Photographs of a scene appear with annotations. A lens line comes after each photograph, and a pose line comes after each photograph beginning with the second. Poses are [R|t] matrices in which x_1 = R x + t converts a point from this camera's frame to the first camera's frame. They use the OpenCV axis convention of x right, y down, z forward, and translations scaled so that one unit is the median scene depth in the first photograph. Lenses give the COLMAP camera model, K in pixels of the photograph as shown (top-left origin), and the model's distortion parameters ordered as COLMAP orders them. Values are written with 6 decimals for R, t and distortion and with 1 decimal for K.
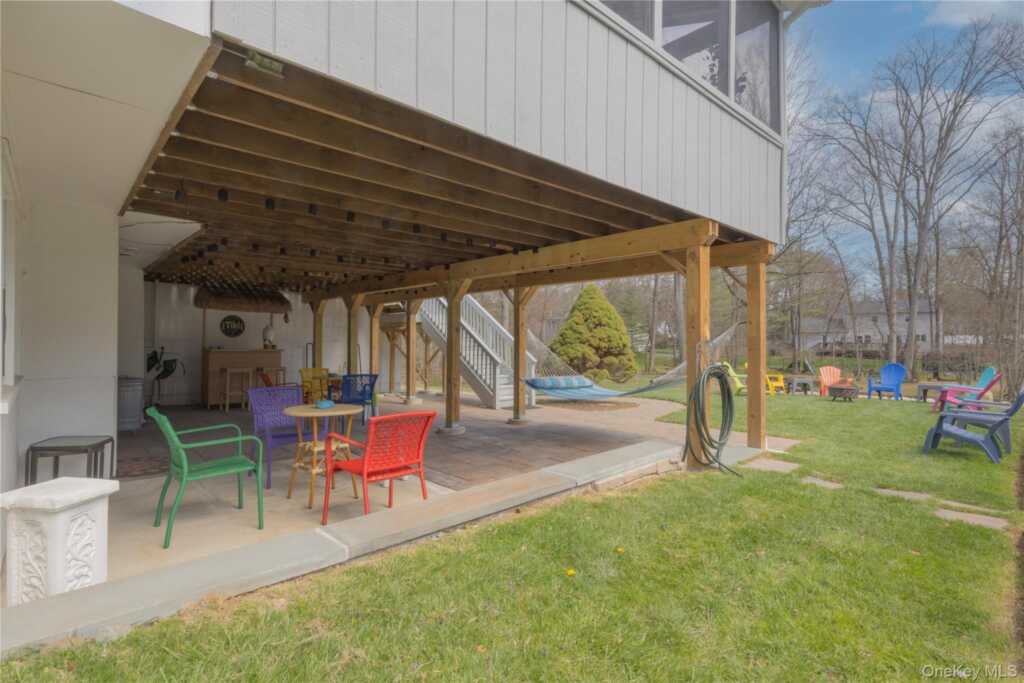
lens RADIAL K [[504.5, 0, 515.4], [0, 504.5, 348.5], [0, 0, 1]] dist [-0.001777, -0.000270]
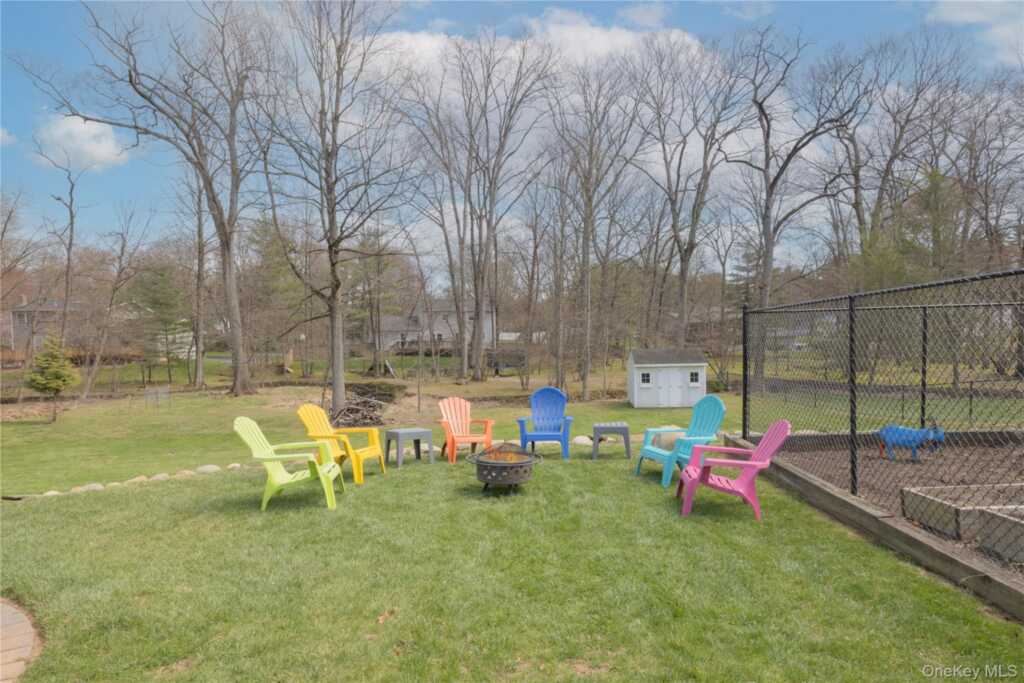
lens RADIAL K [[570.8, 0, 509.6], [0, 570.8, 353.7], [0, 0, 1]] dist [0.025180, 0.000067]
pose [[0.739007, -0.027739, 0.673126, 0.056113], [0.023026, 0.999608, 0.015913, -0.002160], [-0.673304, 0.003740, 0.739356, 0.105416]]
